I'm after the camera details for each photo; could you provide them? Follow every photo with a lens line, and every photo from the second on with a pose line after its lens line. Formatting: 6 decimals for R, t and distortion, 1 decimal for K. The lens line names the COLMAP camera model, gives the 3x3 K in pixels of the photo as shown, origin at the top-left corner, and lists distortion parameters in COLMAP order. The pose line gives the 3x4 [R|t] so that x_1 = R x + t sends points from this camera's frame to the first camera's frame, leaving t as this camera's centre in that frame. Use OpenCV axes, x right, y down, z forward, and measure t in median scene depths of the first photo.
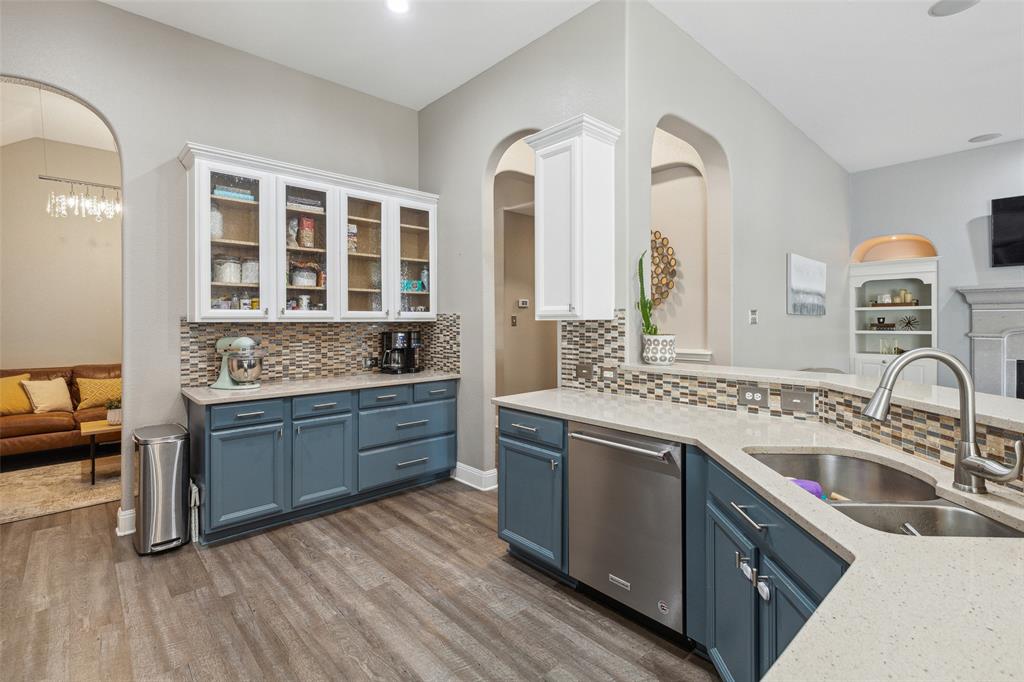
lens RADIAL K [[466.8, 0, 510.3], [0, 466.8, 324.2], [0, 0, 1]] dist [0.010795, -0.000931]
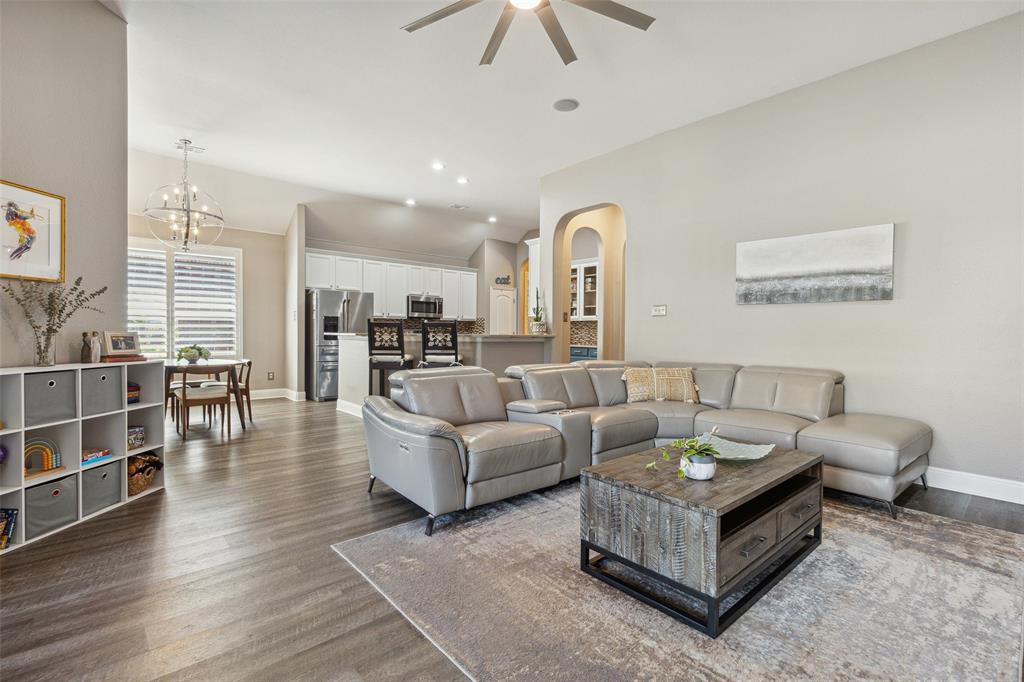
lens RADIAL K [[466.8, 0, 520.1], [0, 466.8, 335.8], [0, 0, 1]] dist [0.010795, -0.000931]
pose [[-0.013883, 0.011083, -0.999842, 2.257822], [-0.015423, 0.999817, 0.011297, 0.056231], [0.999785, 0.015577, -0.013709, 0.794364]]
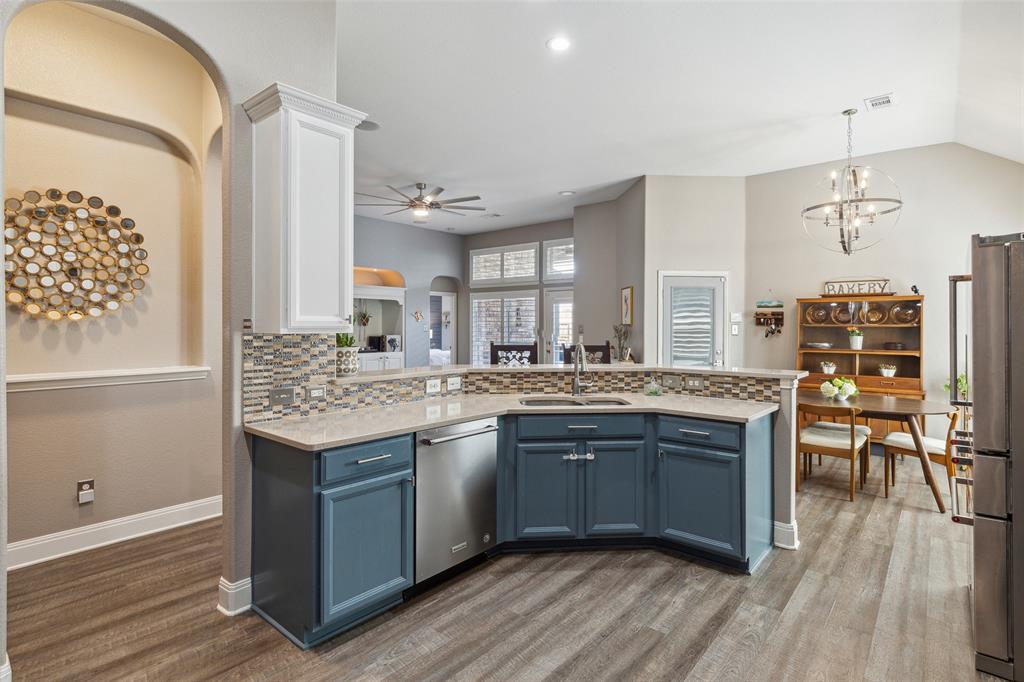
lens RADIAL K [[513.0, 0, 515.1], [0, 513.0, 329.4], [0, 0, 1]] dist [-0.002339, 0.000711]
pose [[-0.122044, -0.003540, 0.992518, -0.713142], [0.005748, 0.999974, 0.004274, -0.015095], [-0.992508, 0.006227, -0.122021, 0.651266]]
